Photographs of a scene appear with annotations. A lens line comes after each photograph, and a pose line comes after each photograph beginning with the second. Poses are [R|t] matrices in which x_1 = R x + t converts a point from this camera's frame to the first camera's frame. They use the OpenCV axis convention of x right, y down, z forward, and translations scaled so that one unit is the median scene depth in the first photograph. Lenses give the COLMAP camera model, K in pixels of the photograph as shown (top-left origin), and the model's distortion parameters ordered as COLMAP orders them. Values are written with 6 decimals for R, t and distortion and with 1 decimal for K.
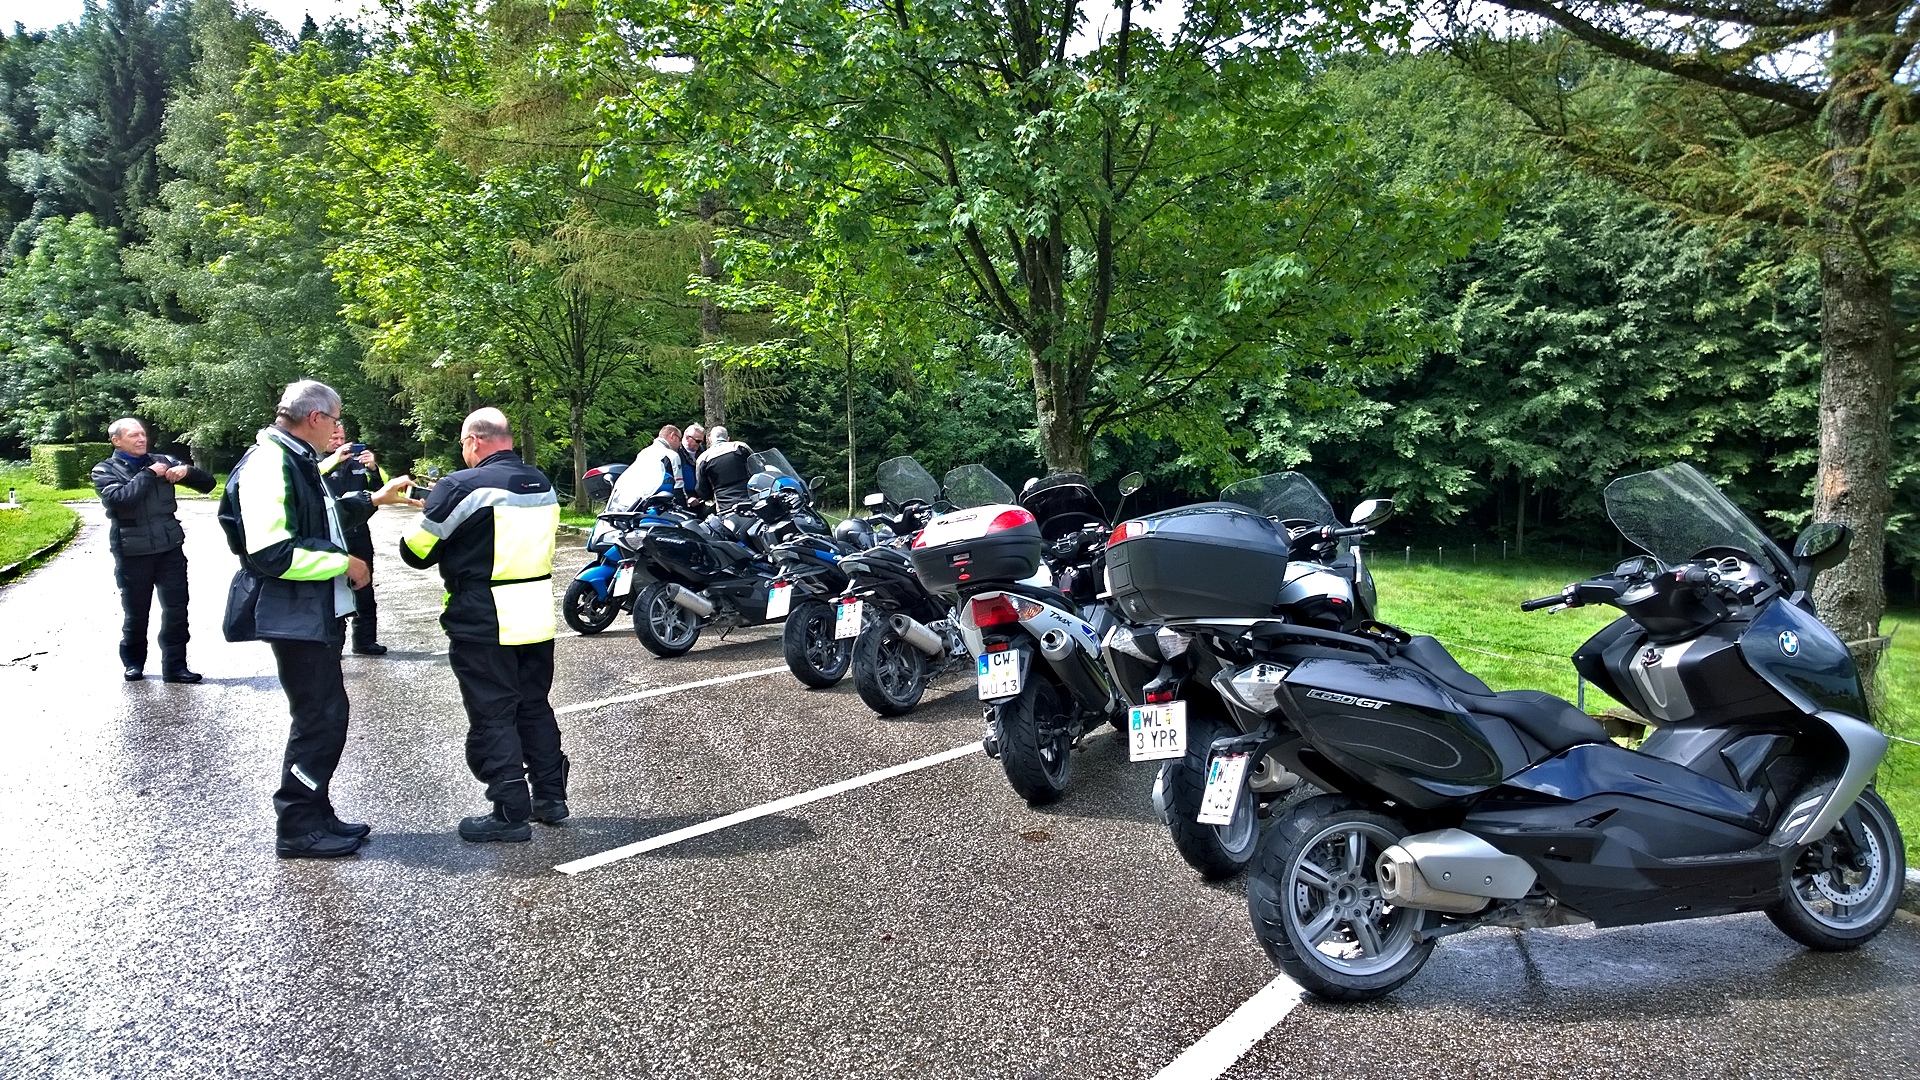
lens RADIAL K [[1406.5, 0, 920.4], [0, 1406.5, 559.6], [0, 0, 1]] dist [0.048613, -0.065157]
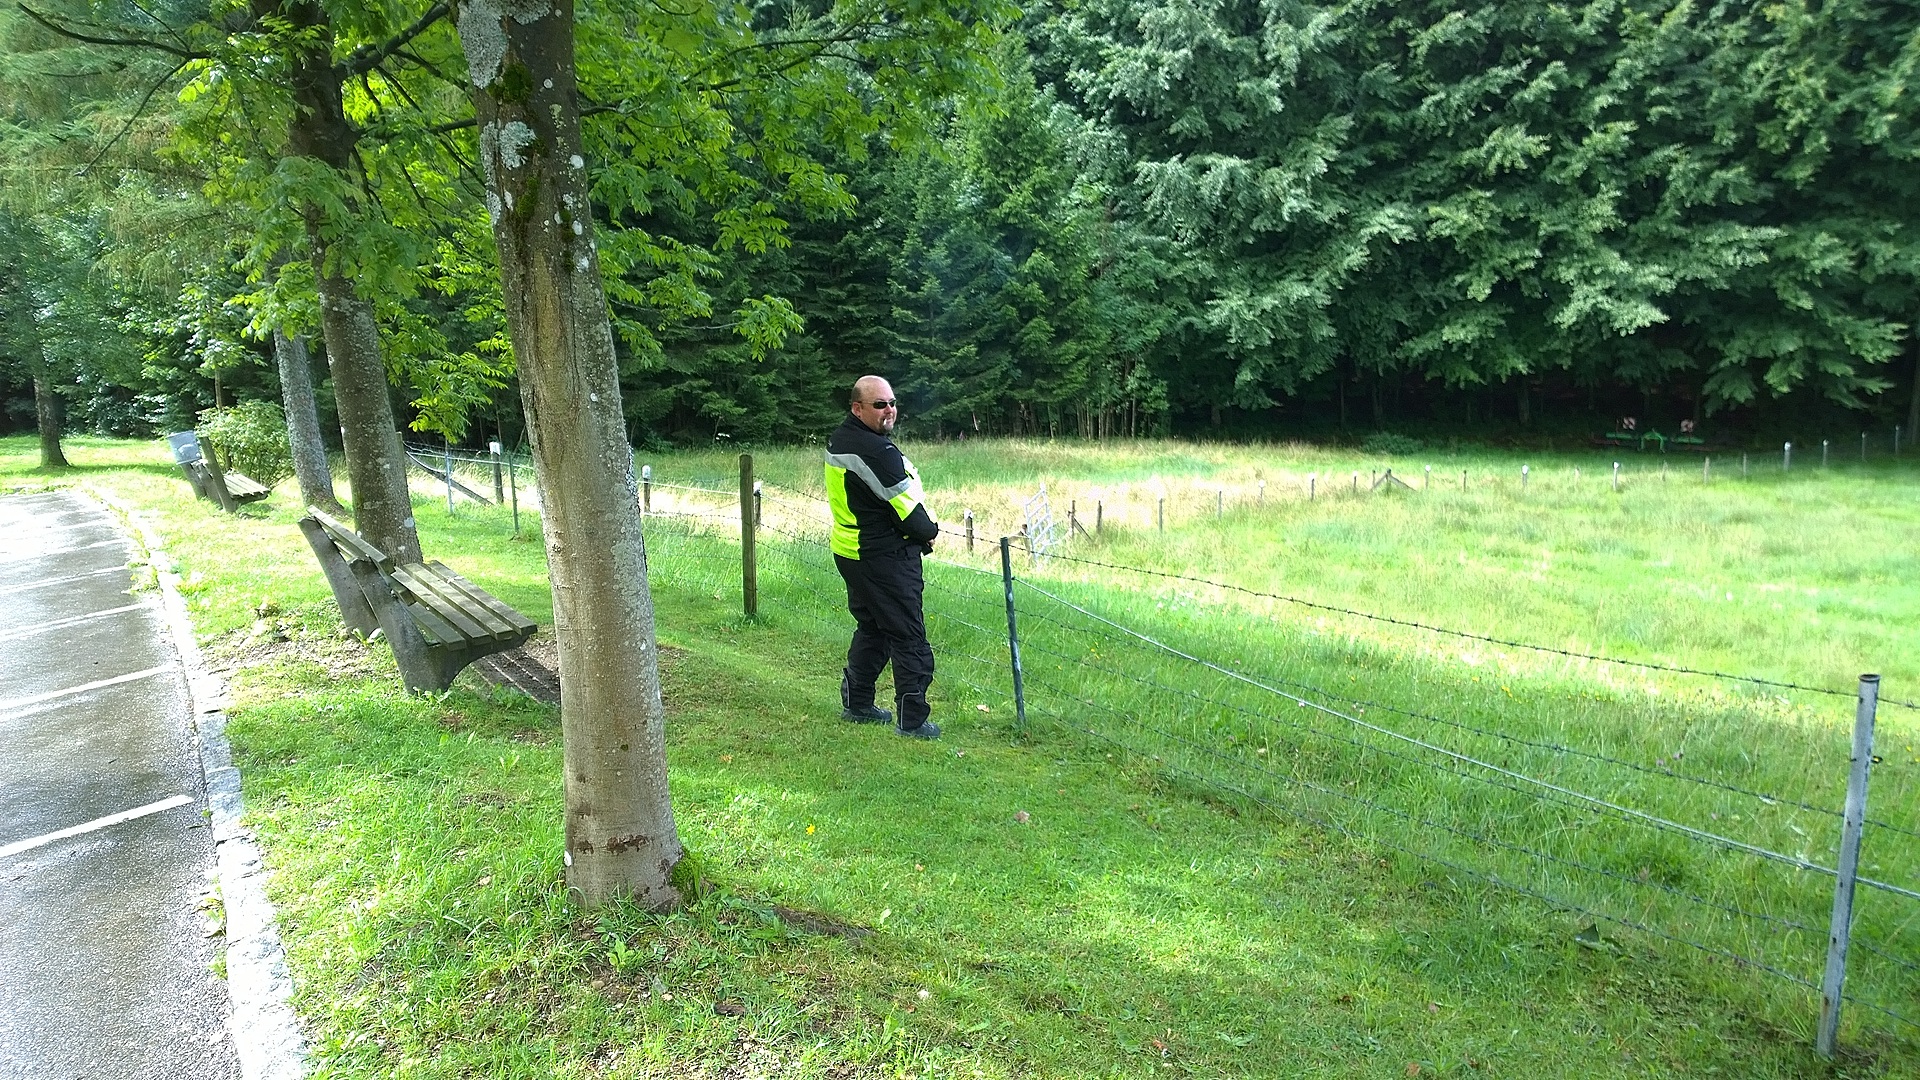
lens RADIAL K [[1406.5, 0, 915.8], [0, 1406.5, 622.9], [0, 0, 1]] dist [0.048613, -0.065157]
pose [[0.998334, -0.057514, -0.004717, -0.084299], [0.057680, 0.992075, 0.111626, -0.025977], [-0.001740, -0.111712, 0.993739, 0.343071]]
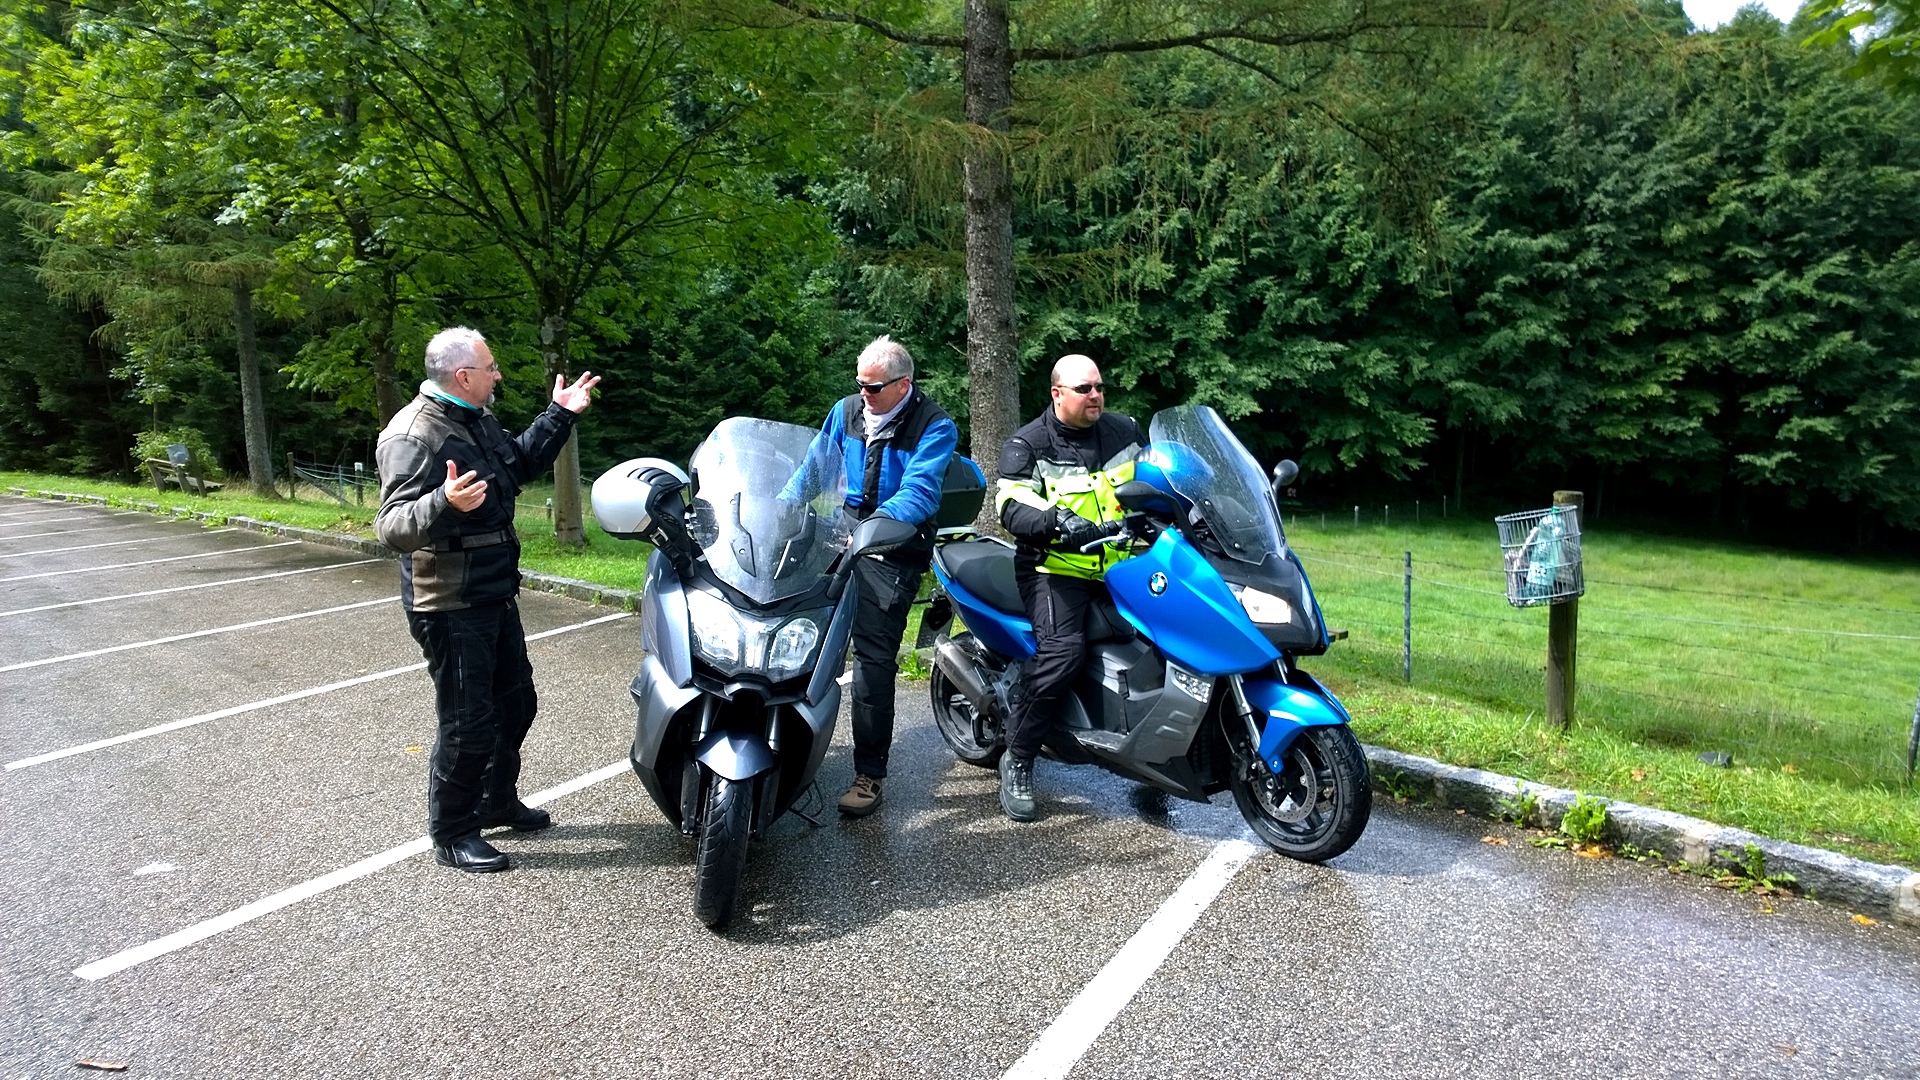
lens RADIAL K [[1406.5, 0, 945.2], [0, 1406.5, 580.5], [0, 0, 1]] dist [0.048613, -0.065157]
pose [[0.981527, -0.042189, 0.186616, -0.081329], [0.033962, 0.998314, 0.047065, -0.014647], [-0.188287, -0.039858, 0.981305, 0.200697]]
